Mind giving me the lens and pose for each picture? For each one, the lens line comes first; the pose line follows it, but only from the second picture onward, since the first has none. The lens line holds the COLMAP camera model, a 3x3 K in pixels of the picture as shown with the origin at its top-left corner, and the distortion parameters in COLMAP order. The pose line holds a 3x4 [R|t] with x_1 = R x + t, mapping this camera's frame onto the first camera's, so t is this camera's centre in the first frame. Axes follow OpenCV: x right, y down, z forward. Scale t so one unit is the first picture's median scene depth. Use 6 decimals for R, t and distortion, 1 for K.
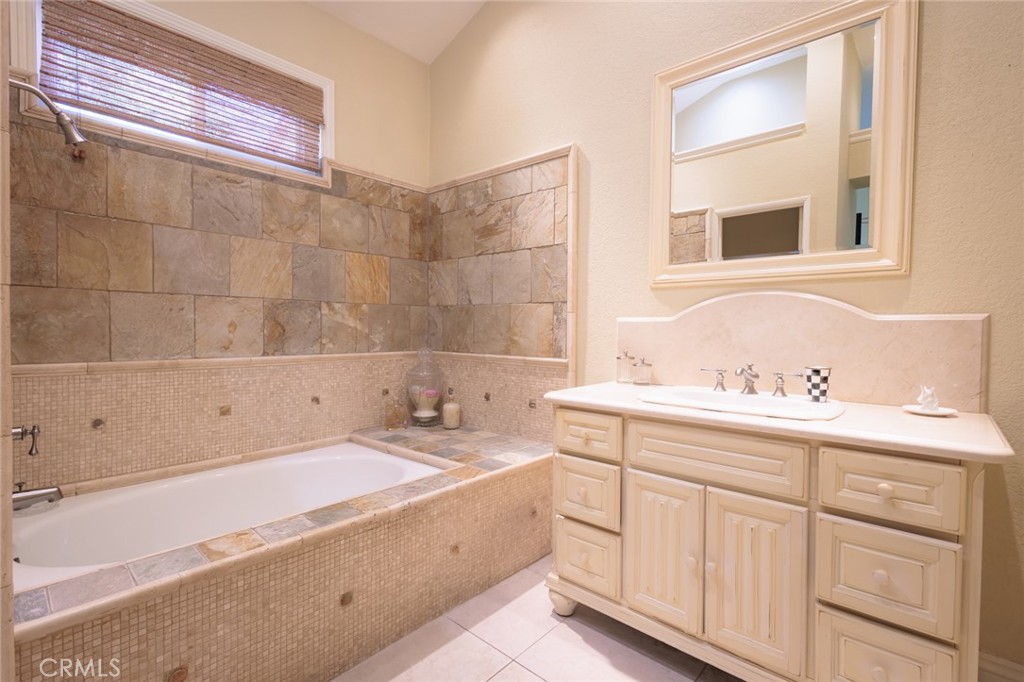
lens RADIAL K [[470.3, 0, 511.3], [0, 470.3, 344.2], [0, 0, 1]] dist [0.002441, -0.001900]
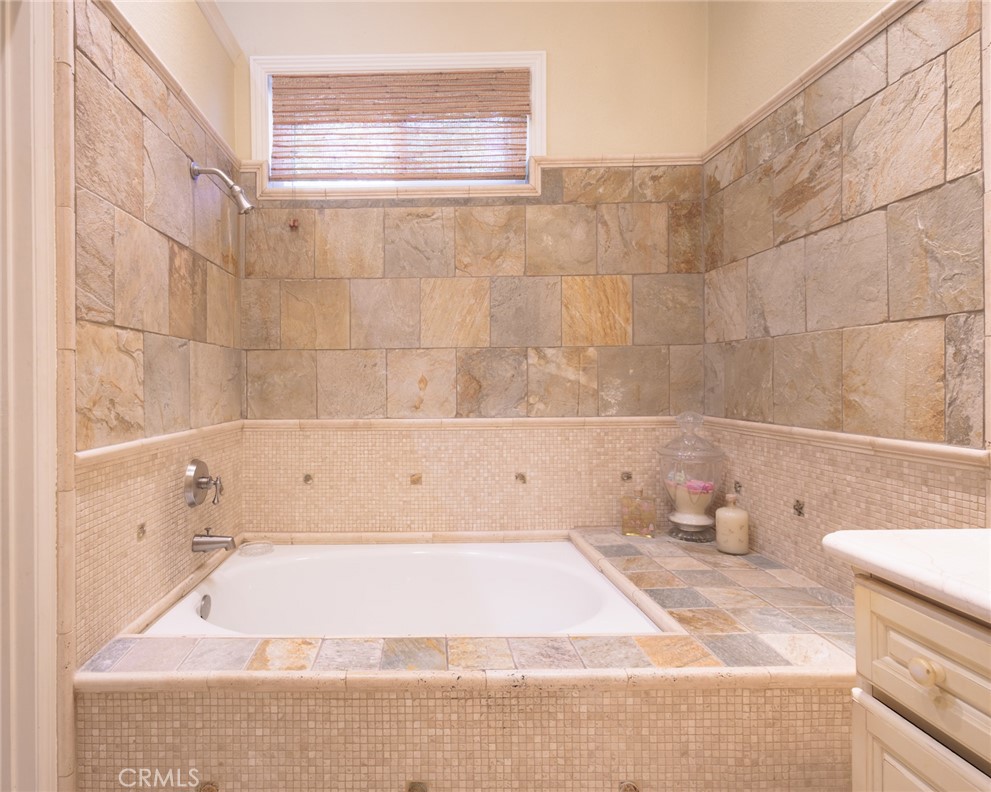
lens RADIAL K [[532.3, 0, 495.1], [0, 532.3, 385.8], [0, 0, 1]] dist [0.005290, -0.000453]
pose [[0.655620, -0.008880, -0.755039, 0.232307], [-0.008447, 0.999782, -0.019094, -0.014138], [0.755044, 0.018896, 0.655402, 0.452137]]
